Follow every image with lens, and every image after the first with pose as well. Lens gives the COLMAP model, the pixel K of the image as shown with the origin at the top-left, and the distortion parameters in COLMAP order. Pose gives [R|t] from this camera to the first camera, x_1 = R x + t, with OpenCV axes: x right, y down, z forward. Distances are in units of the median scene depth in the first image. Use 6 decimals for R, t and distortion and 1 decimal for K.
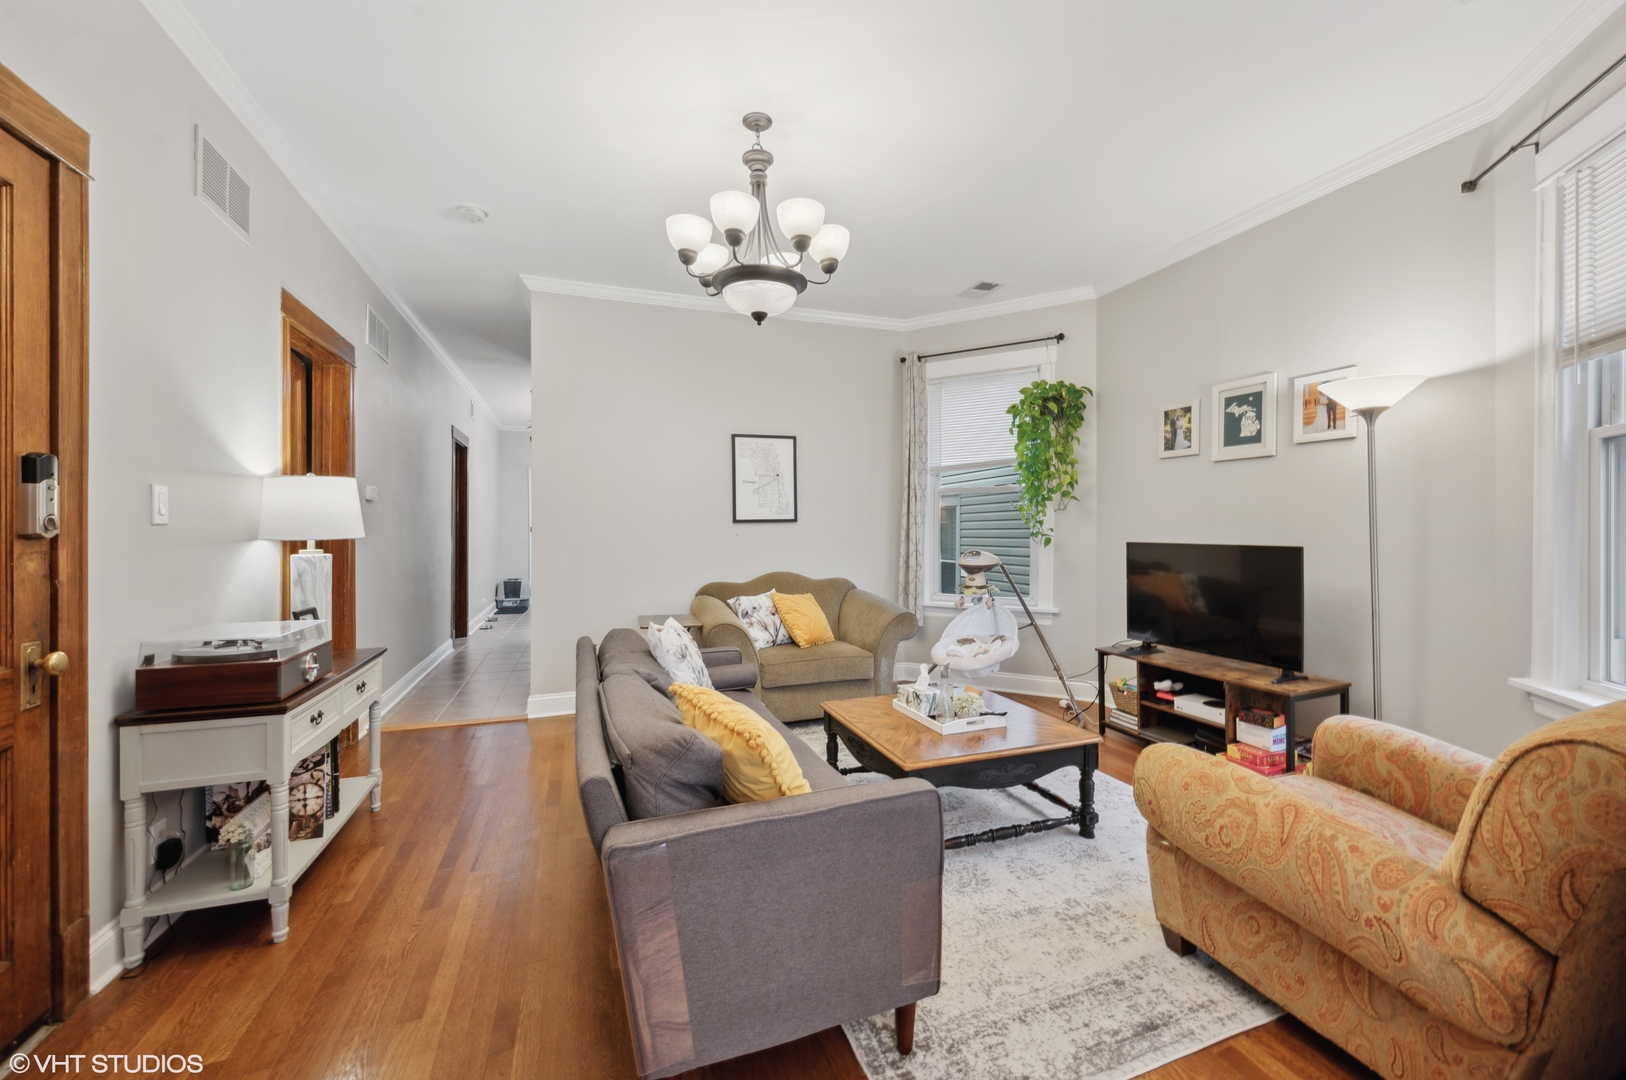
lens RADIAL K [[648.0, 0, 815.9], [0, 648.0, 537.9], [0, 0, 1]] dist [0.000444, 0.000146]
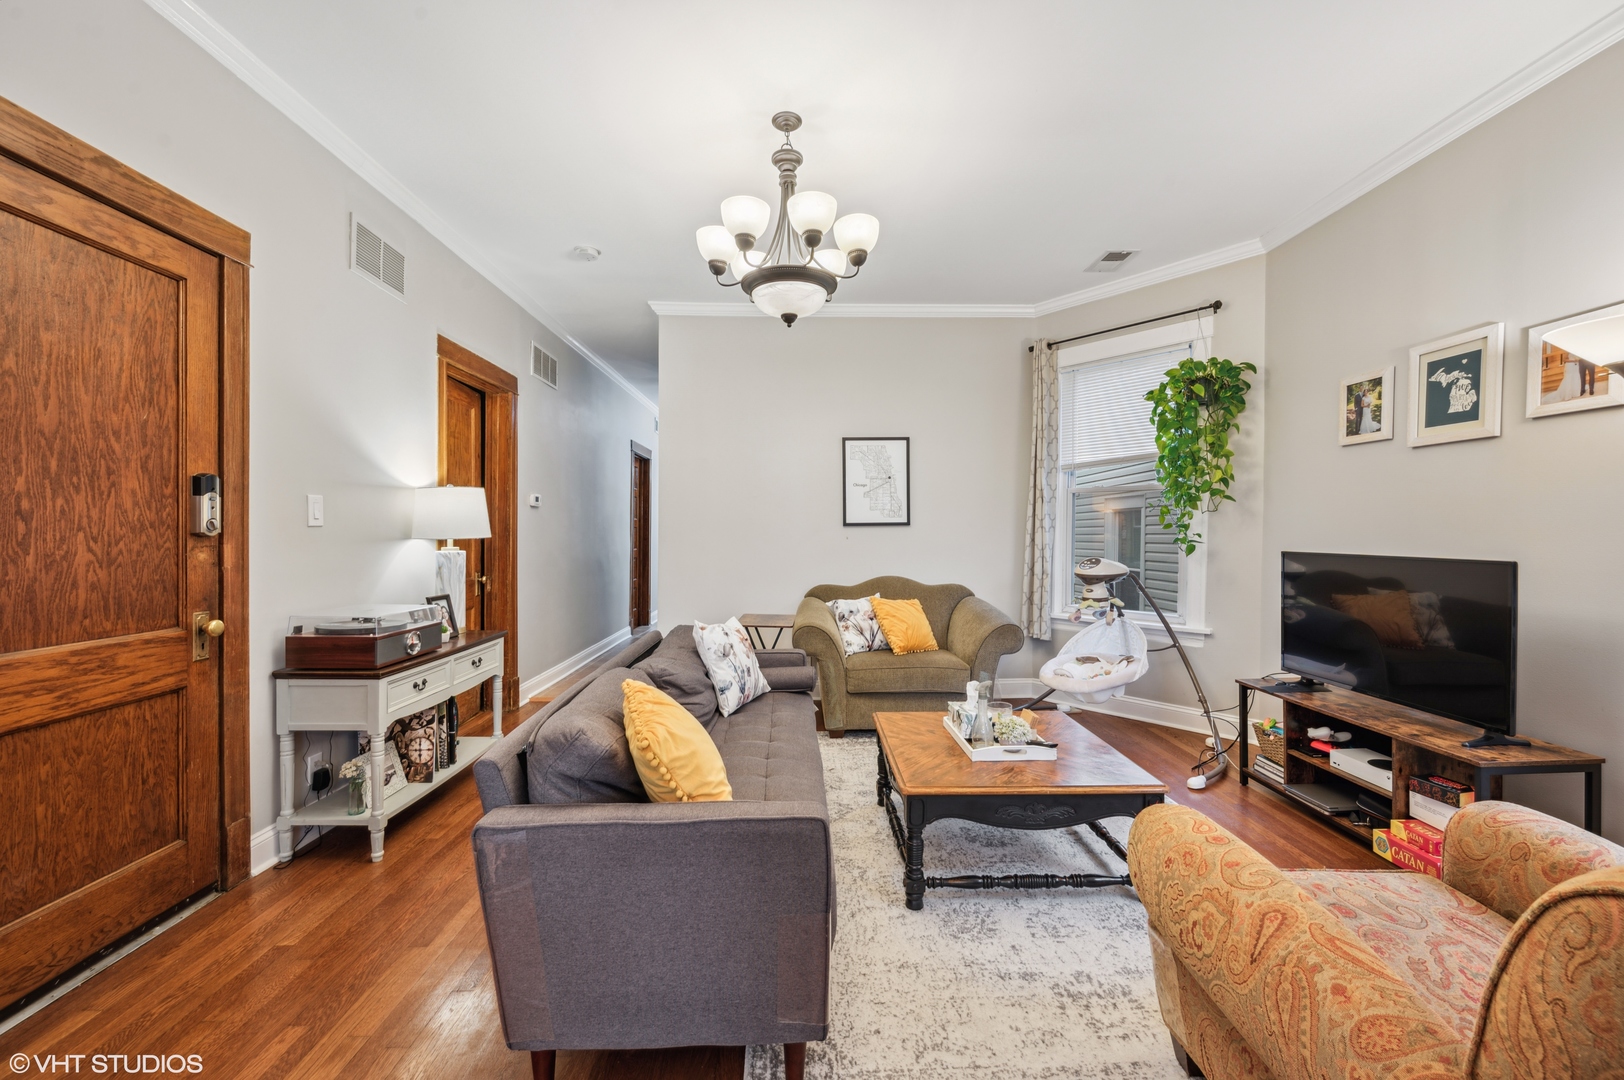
lens RADIAL K [[639.7, 0, 812.5], [0, 639.7, 545.6], [0, 0, 1]] dist [-0.001608, 0.001024]
pose [[0.946381, 0.012704, -0.322803, 0.276801], [-0.010301, 0.999905, 0.009150, -0.003128], [0.322889, -0.005334, 0.946422, 0.086344]]
